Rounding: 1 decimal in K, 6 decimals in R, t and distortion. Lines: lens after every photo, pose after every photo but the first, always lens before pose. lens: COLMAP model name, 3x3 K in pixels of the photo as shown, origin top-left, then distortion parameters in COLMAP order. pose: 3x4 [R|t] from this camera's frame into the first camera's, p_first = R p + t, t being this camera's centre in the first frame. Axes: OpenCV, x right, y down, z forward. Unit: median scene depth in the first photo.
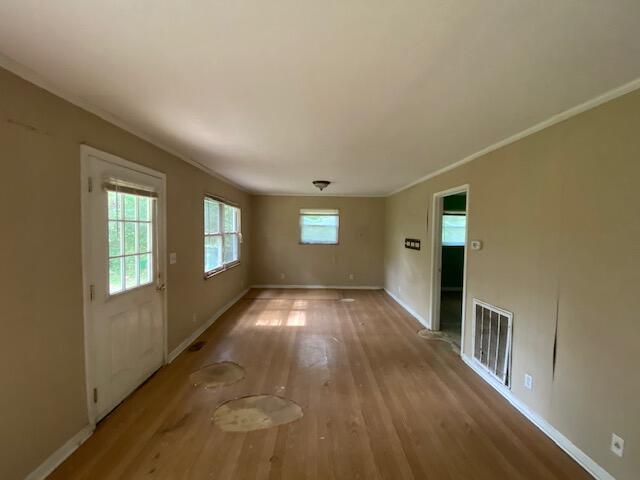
lens RADIAL K [[256.9, 0, 320.0], [0, 256.9, 240.0], [0, 0, 1]] dist [0.000098, -0.014601]
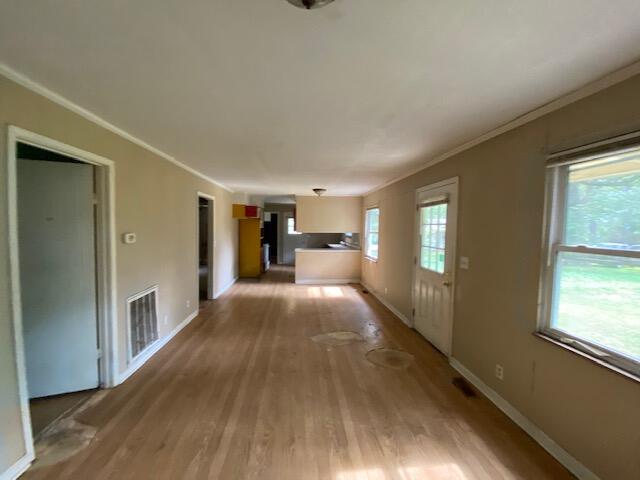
lens RADIAL K [[256.9, 0, 320.0], [0, 256.9, 240.0], [0, 0, 1]] dist [0.000098, -0.014601]
pose [[-0.997076, -0.027512, -0.071289, 0.005868], [-0.034090, 0.995104, 0.092763, -0.083771], [0.068388, 0.094922, -0.993133, 2.054056]]
